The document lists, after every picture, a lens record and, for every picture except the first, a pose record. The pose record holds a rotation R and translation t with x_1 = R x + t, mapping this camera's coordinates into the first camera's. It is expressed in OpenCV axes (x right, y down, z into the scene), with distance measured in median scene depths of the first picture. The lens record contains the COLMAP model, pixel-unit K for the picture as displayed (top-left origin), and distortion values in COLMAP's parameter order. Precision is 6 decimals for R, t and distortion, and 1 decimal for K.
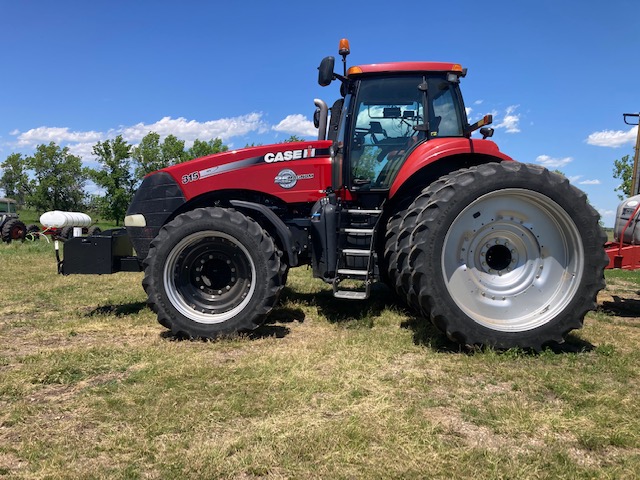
lens RADIAL K [[518.1, 0, 320.0], [0, 518.1, 240.0], [0, 0, 1]] dist [0.026034, -0.011663]
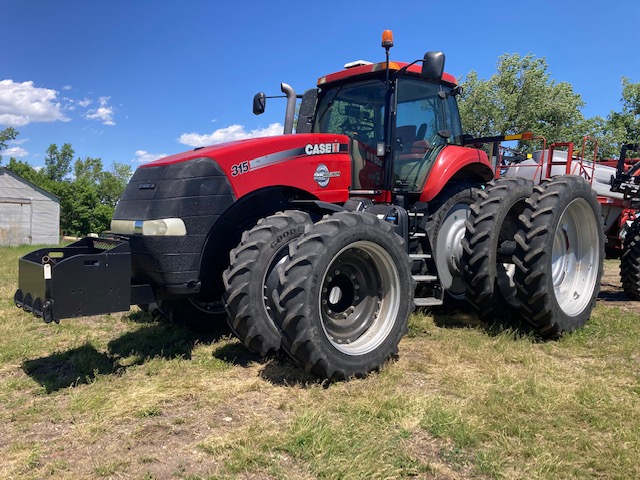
lens RADIAL K [[518.1, 0, 320.0], [0, 518.1, 240.0], [0, 0, 1]] dist [0.026034, -0.011663]
pose [[0.751118, -0.031656, 0.659408, -0.757361], [0.021444, 0.999493, 0.023556, -0.037057], [-0.659819, -0.003553, 0.751416, 0.417306]]
